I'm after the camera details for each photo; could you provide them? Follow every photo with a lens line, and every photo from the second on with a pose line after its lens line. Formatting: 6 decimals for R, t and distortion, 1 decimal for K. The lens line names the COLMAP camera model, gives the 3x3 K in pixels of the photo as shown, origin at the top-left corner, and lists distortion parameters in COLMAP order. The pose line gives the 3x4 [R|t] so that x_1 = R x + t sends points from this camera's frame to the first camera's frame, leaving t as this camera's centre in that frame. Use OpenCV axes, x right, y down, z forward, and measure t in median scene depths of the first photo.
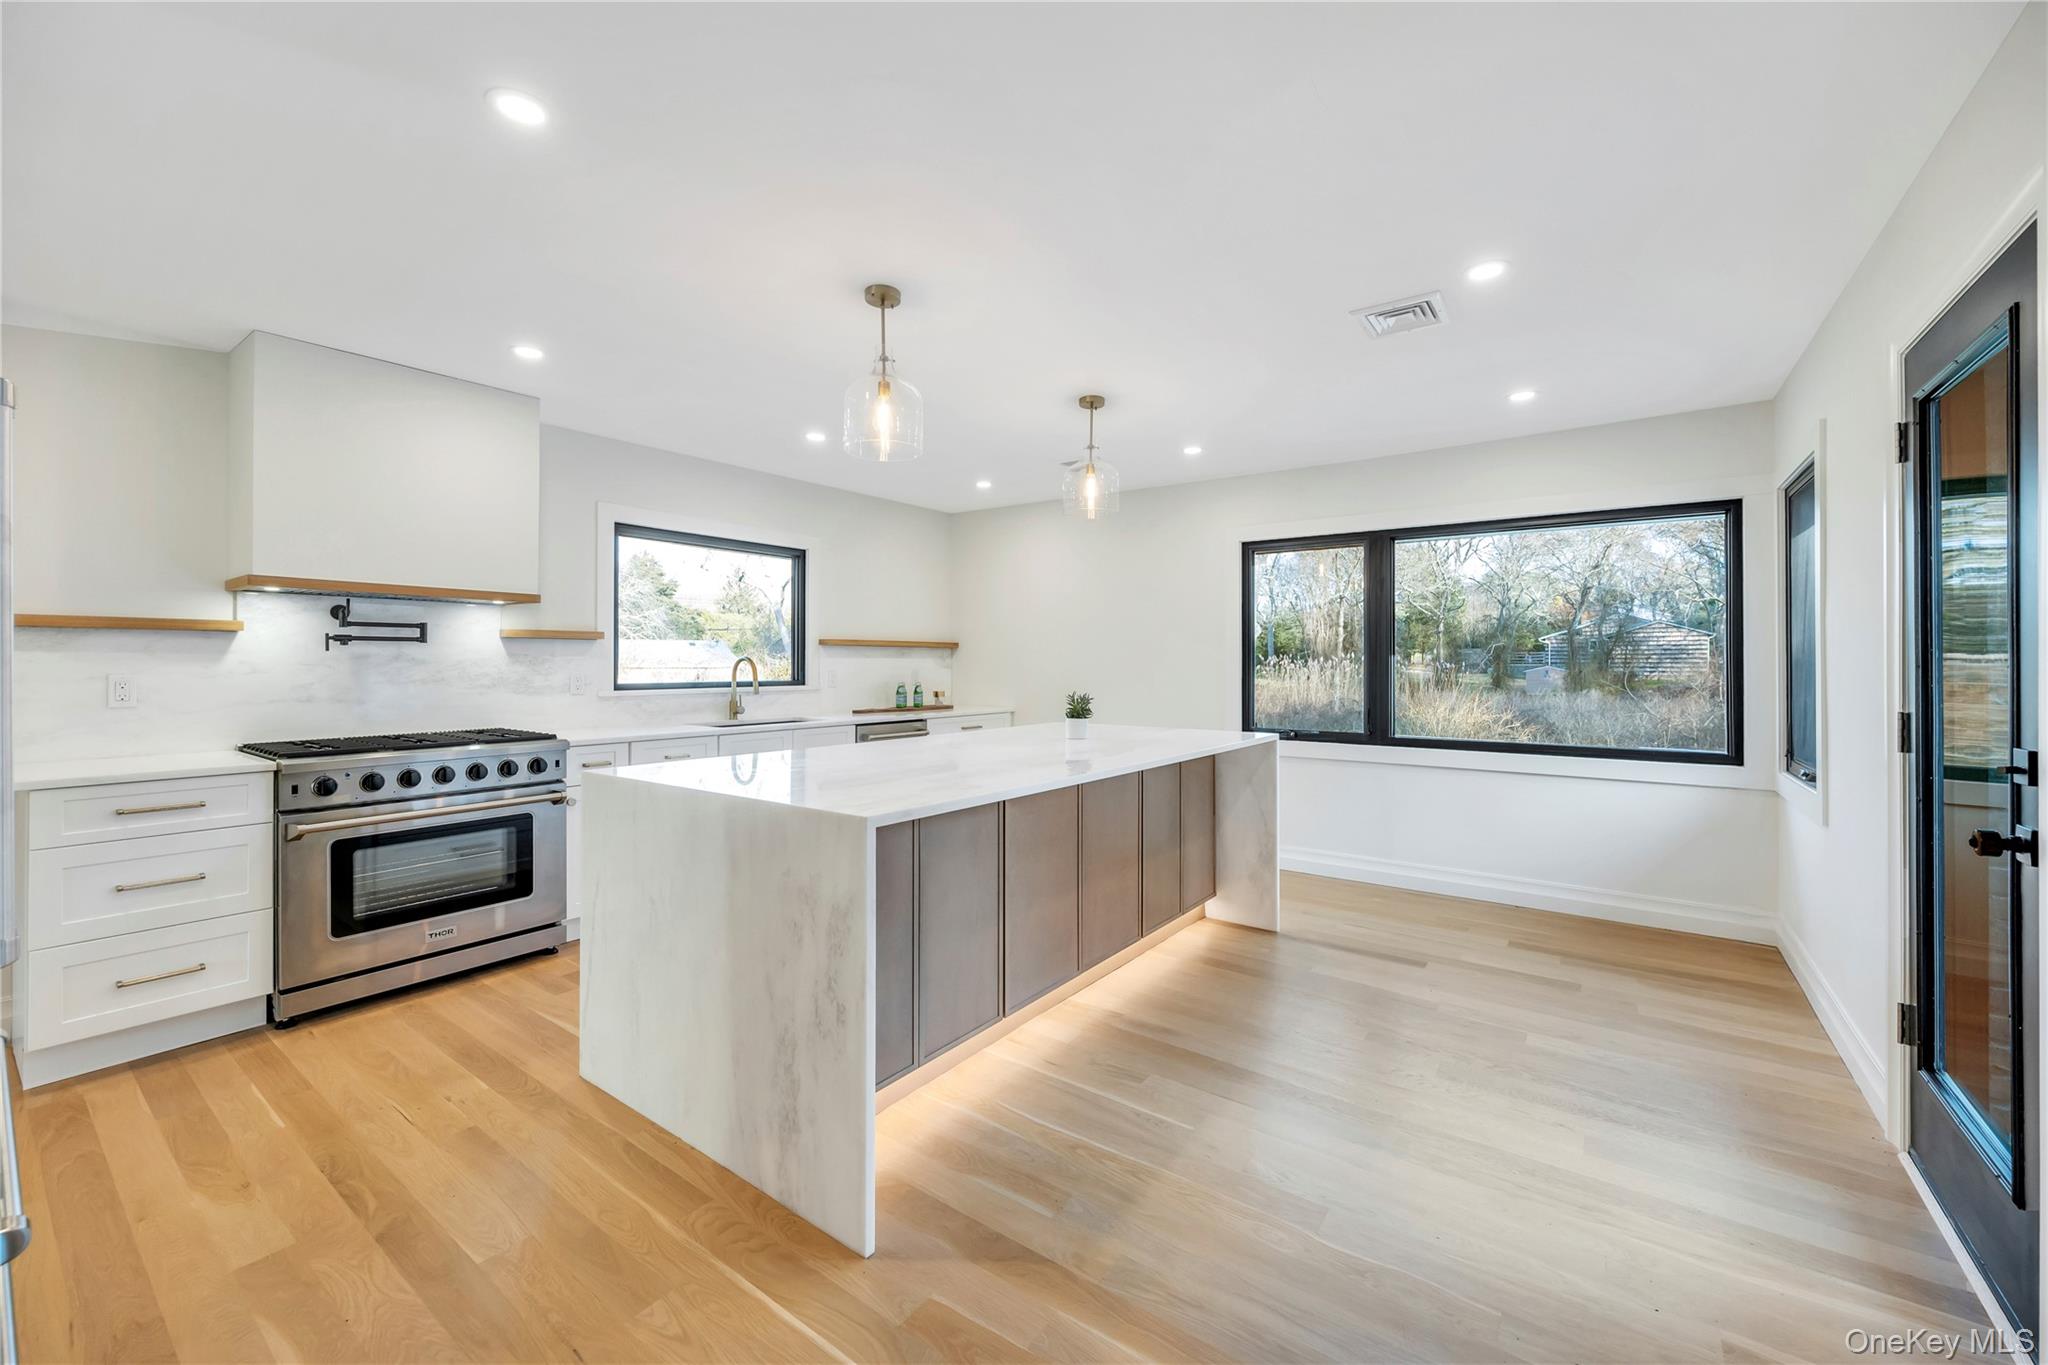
lens RADIAL K [[804.7, 0, 1024.0], [0, 804.7, 682.5], [0, 0, 1]] dist [0.000887, 0.000076]
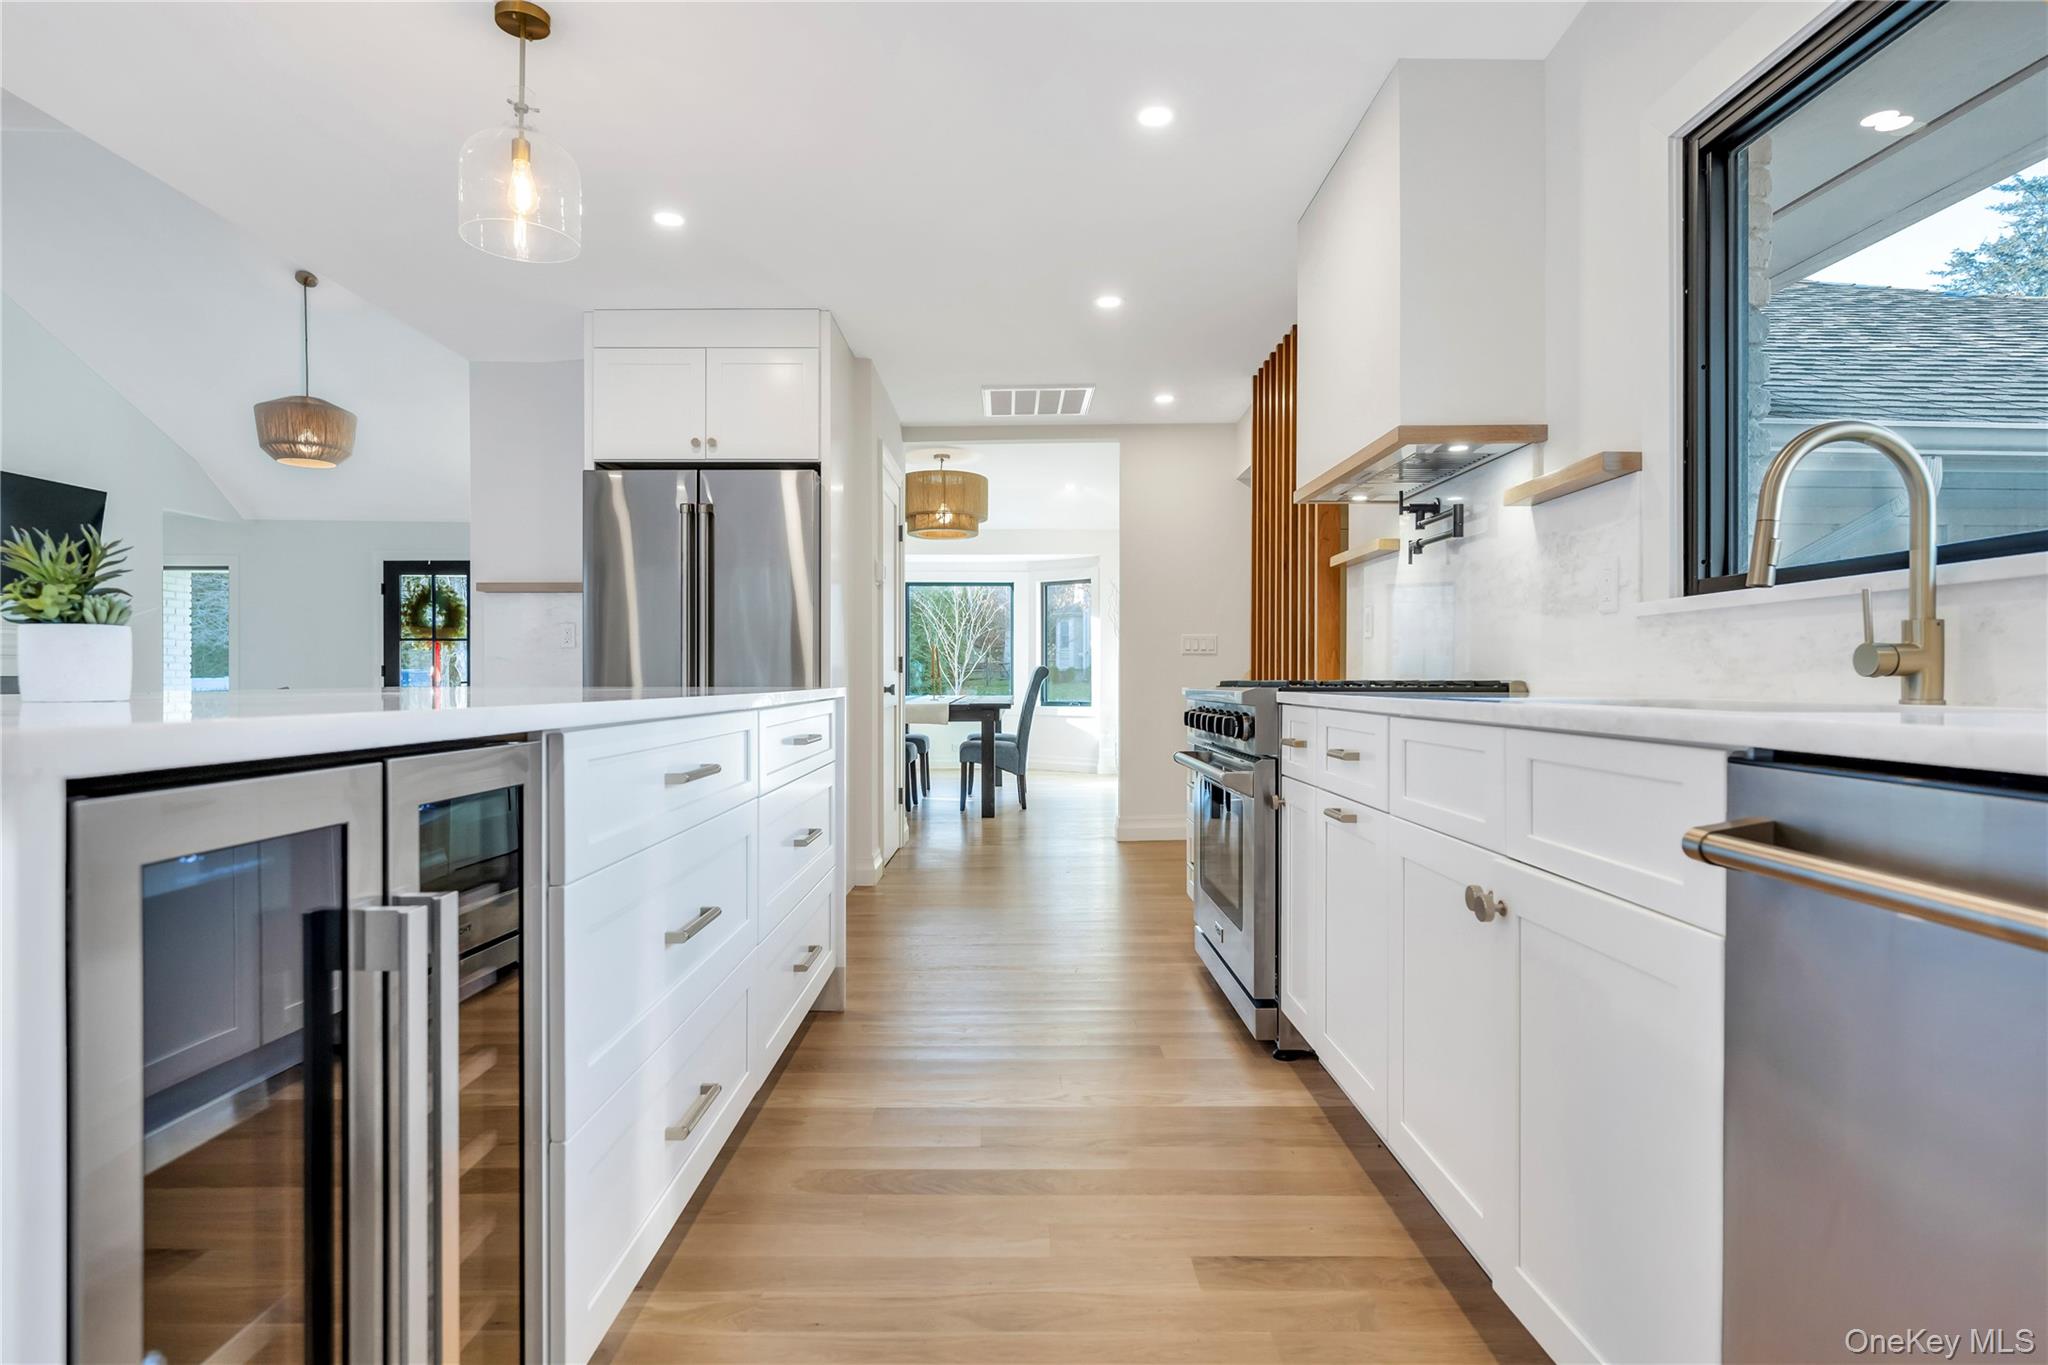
lens RADIAL K [[1122.4, 0, 1024.0], [0, 1122.4, 682.5], [0, 0, 1]] dist [0.003661, 0.001239]
pose [[-0.802528, 0.001876, -0.596611, 0.050193], [-0.014535, 0.999637, 0.022695, 0.048714], [0.596437, 0.026885, -0.802209, 1.499457]]
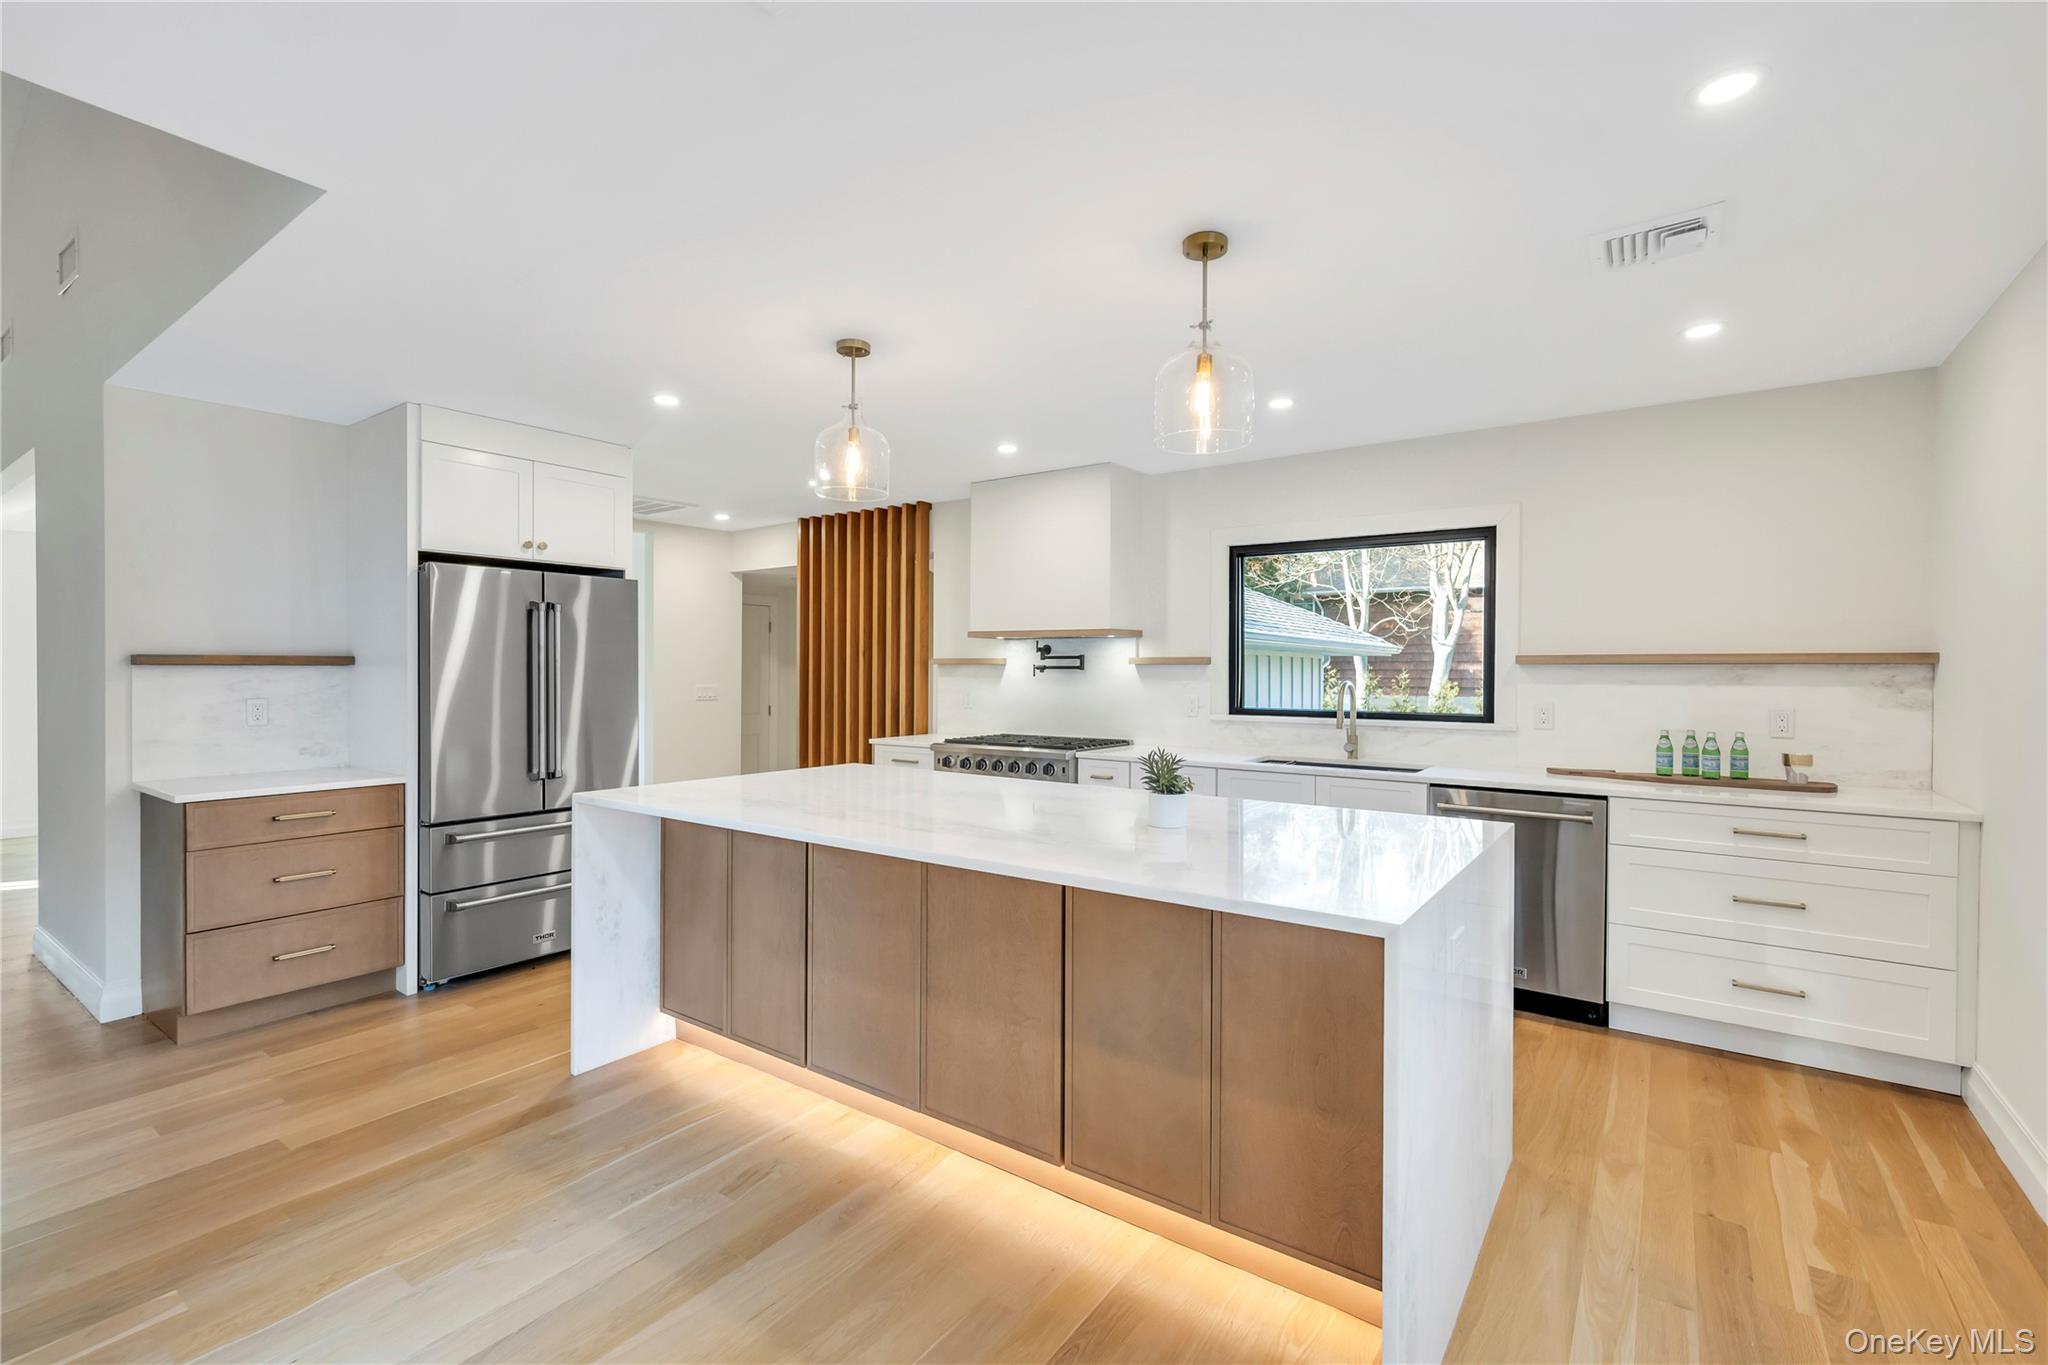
lens RADIAL K [[908.1, 0, 1024.0], [0, 908.1, 682.5], [0, 0, 1]] dist [-0.007748, -0.000390]
pose [[0.008158, 0.011749, -0.999898, 0.756584], [-0.029299, 0.999504, 0.011506, -0.043129], [0.999537, 0.029202, 0.008498, 0.893629]]
